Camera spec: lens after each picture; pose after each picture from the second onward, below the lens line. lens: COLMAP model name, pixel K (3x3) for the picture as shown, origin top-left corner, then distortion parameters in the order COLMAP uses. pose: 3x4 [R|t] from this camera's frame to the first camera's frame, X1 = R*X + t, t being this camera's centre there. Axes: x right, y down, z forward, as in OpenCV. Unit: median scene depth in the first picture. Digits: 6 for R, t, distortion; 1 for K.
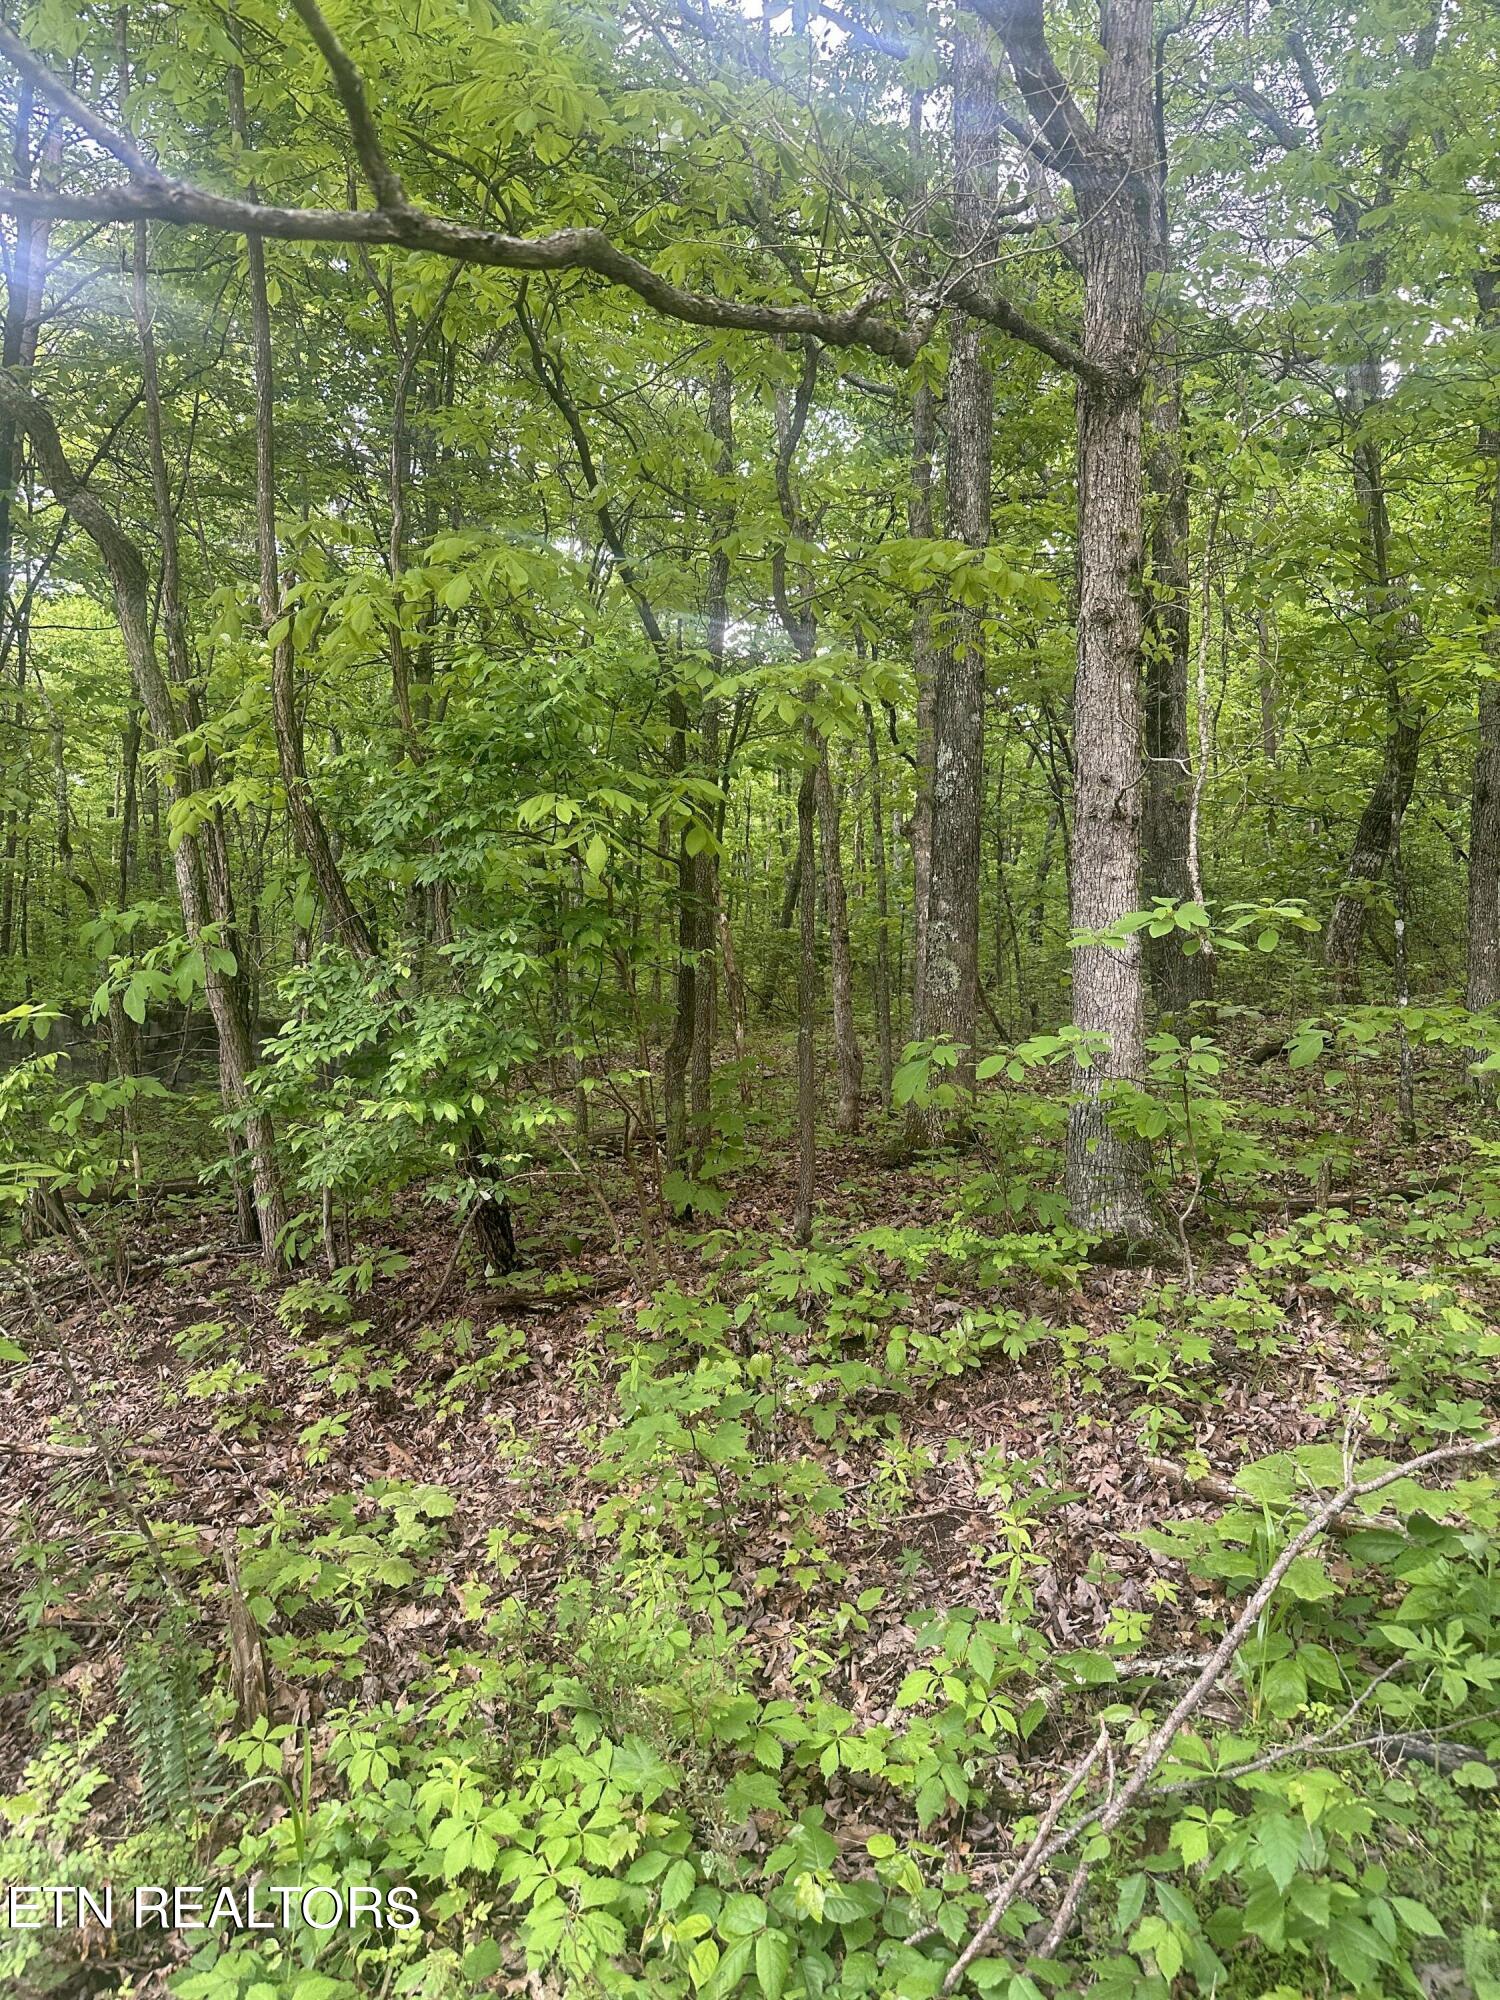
lens RADIAL K [[1410.9, 0, 747.5], [0, 1410.9, 1005.2], [0, 0, 1]] dist [-0.004849, -0.002992]
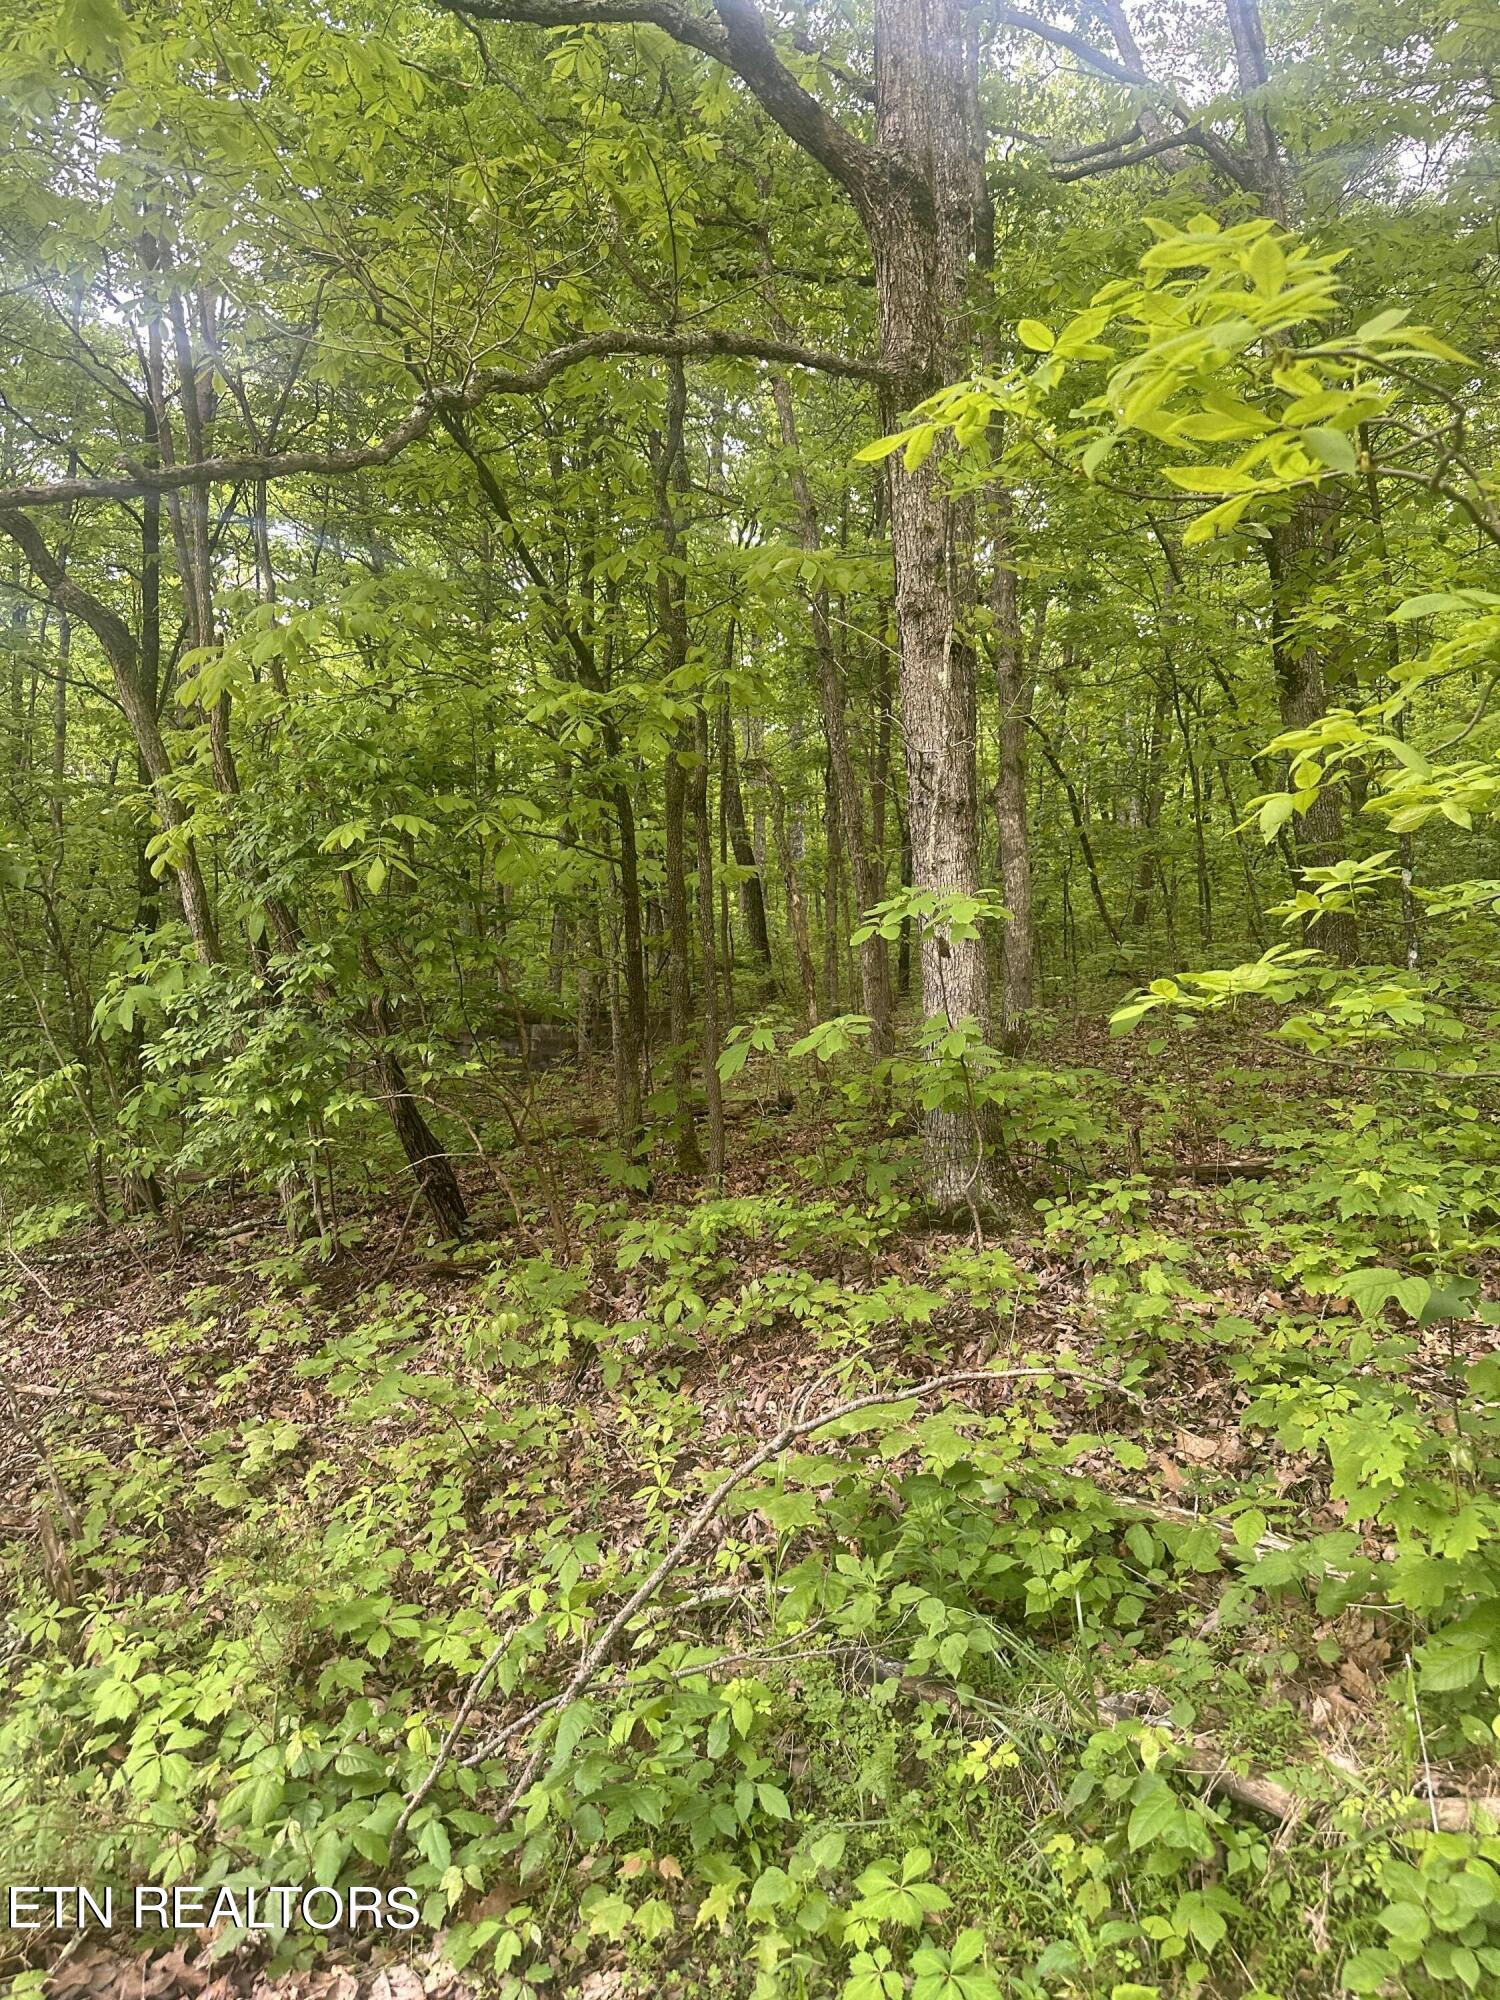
lens RADIAL K [[1410.9, 0, 747.5], [0, 1410.9, 1005.2], [0, 0, 1]] dist [-0.004849, -0.002992]
pose [[0.978715, -0.037495, -0.201768, 0.496359], [0.041534, 0.999012, 0.015825, -0.010018], [0.200975, -0.023868, 0.979306, -0.071368]]
